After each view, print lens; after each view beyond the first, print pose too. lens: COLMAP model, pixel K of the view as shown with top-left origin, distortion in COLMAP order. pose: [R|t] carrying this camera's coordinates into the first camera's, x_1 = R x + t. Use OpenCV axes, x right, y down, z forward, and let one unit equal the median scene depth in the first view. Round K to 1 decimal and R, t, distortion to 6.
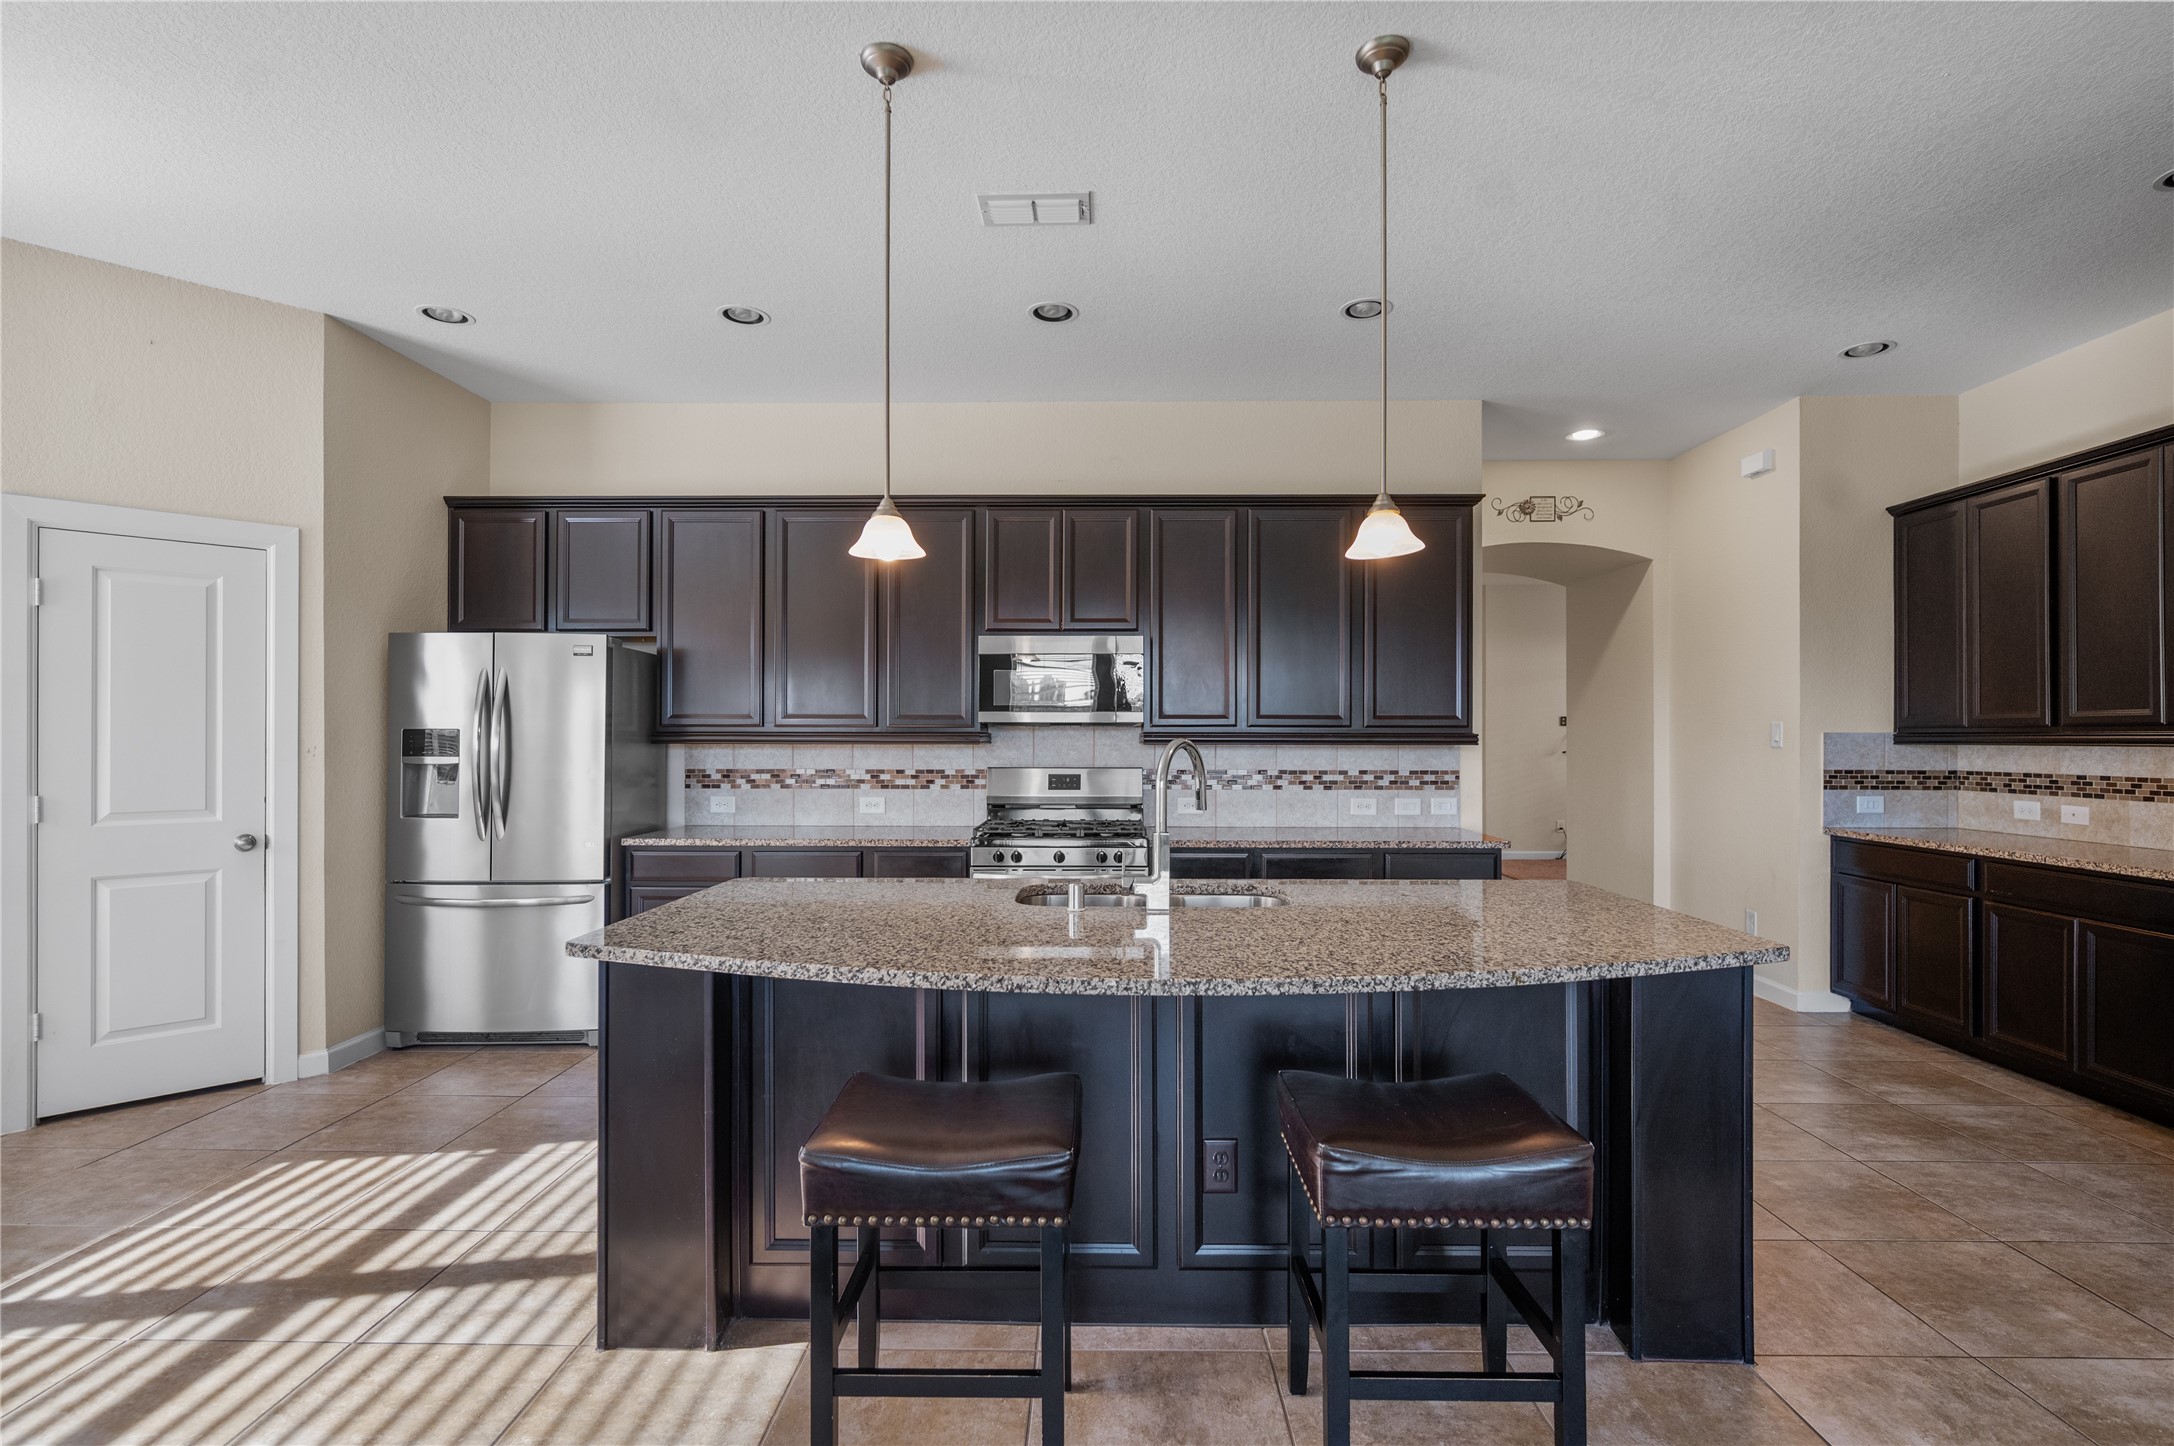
lens RADIAL K [[1015.1, 0, 1135.3], [0, 1015.1, 735.0], [0, 0, 1]] dist [0.000903, -0.000831]
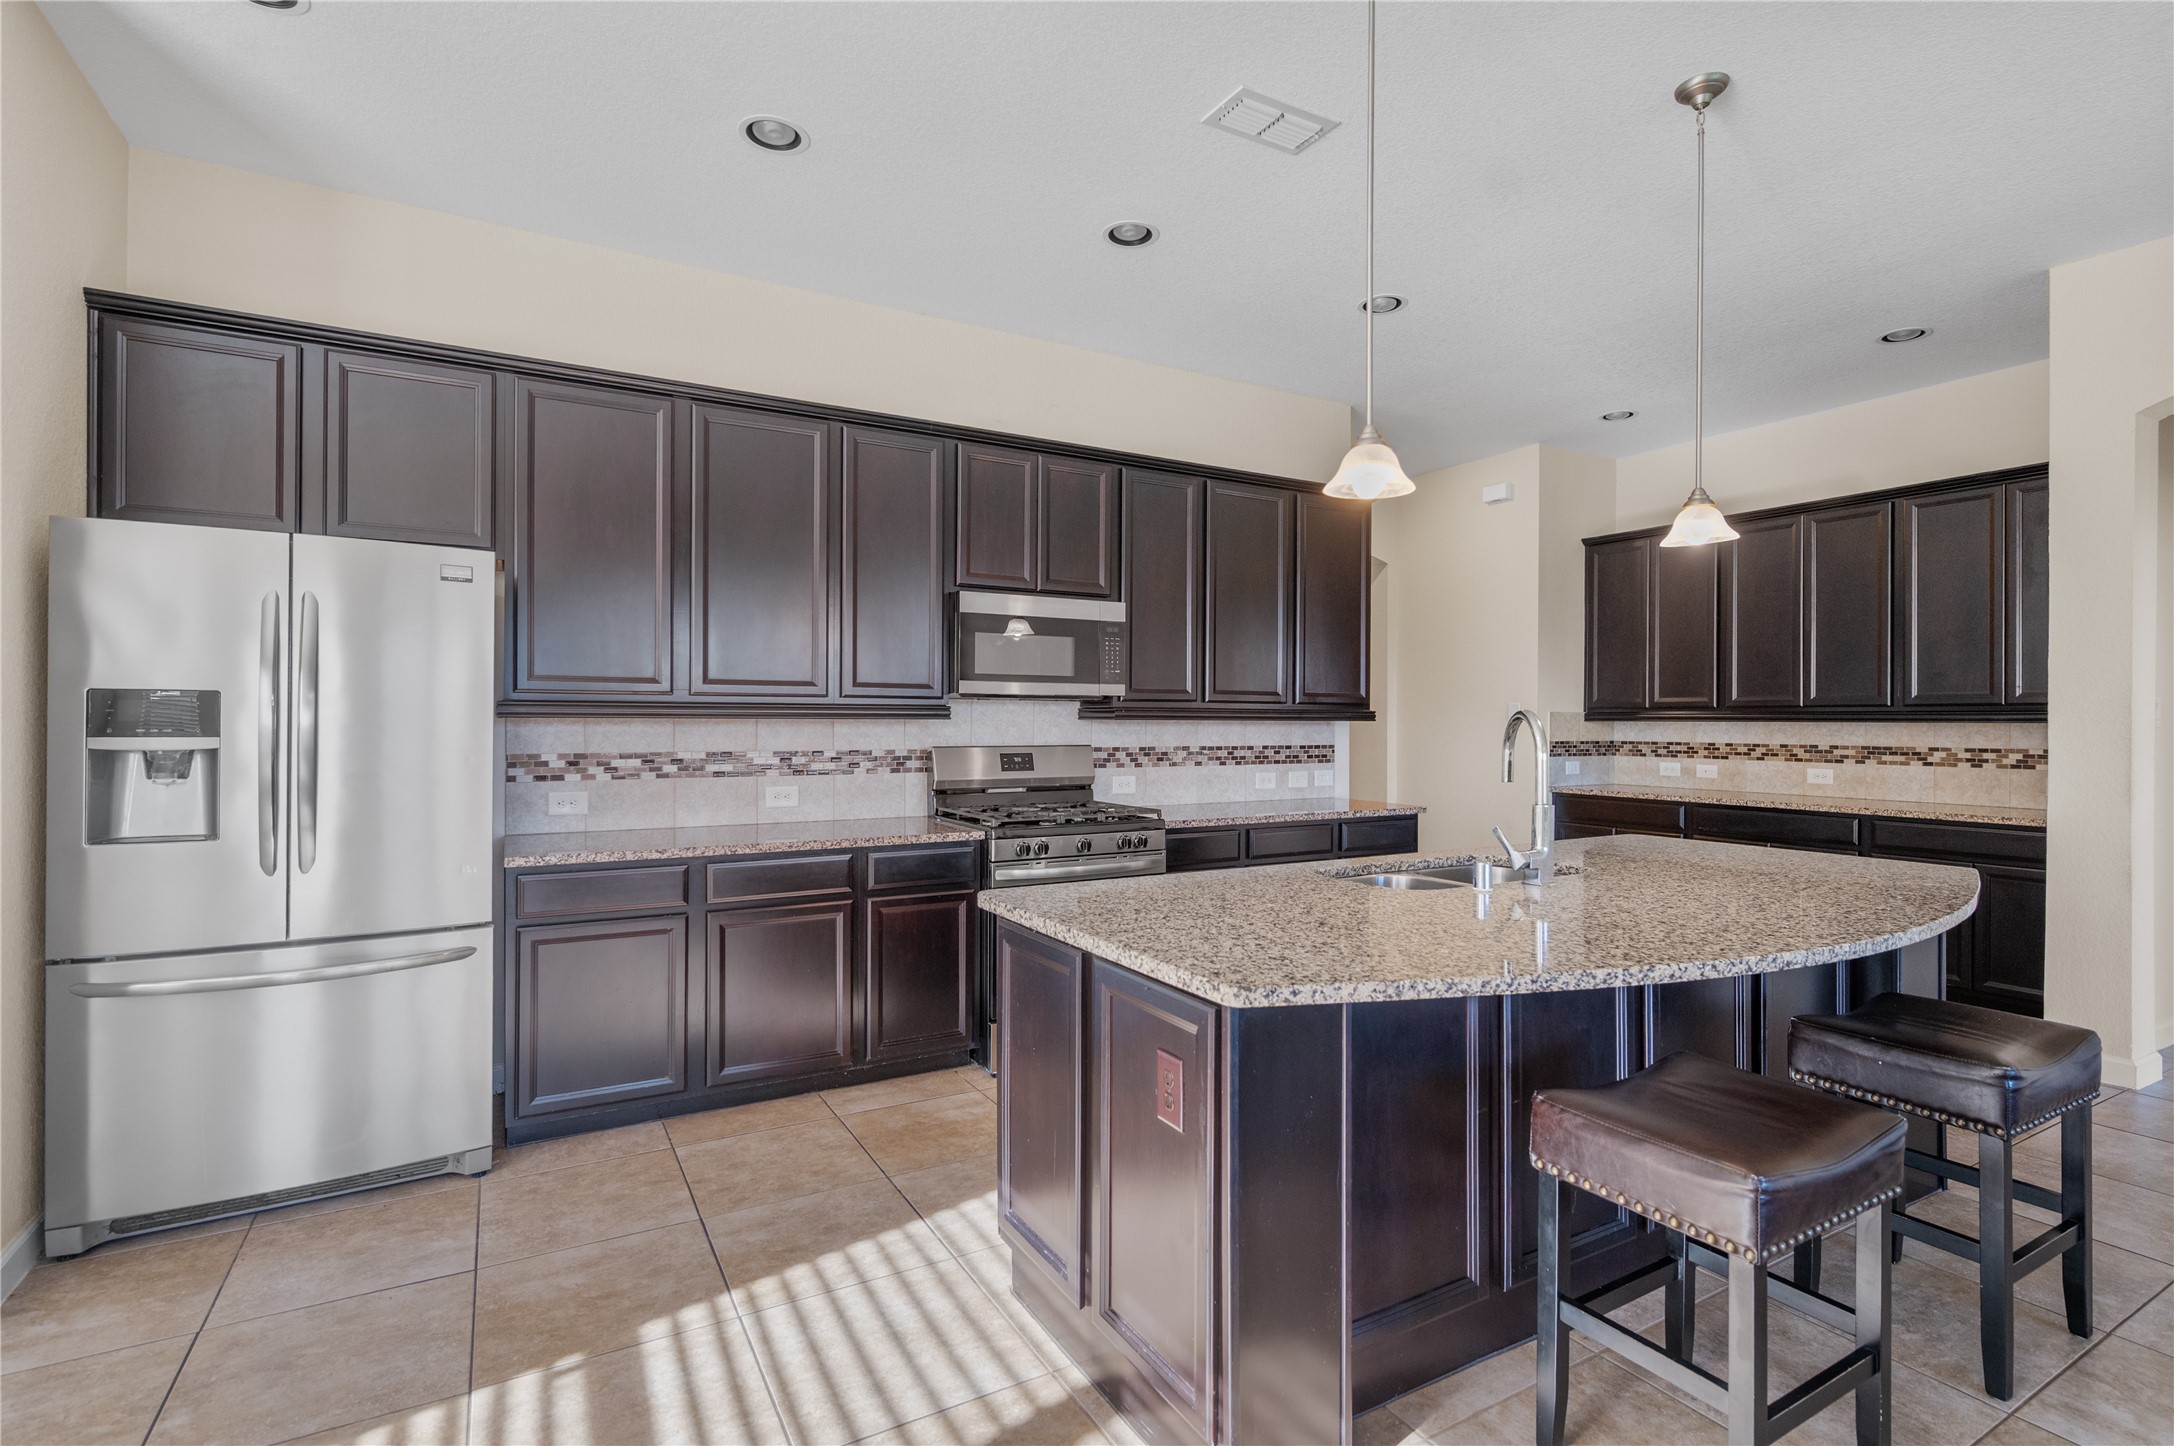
lens RADIAL K [[1015.1, 0, 1098.4], [0, 1015.1, 722.9], [0, 0, 1]] dist [0.000903, -0.000831]
pose [[0.859721, 0.000683, 0.510763, -0.460673], [-0.004134, 0.999976, 0.005620, 0.006624], [-0.510747, -0.006943, 0.859703, 0.199912]]
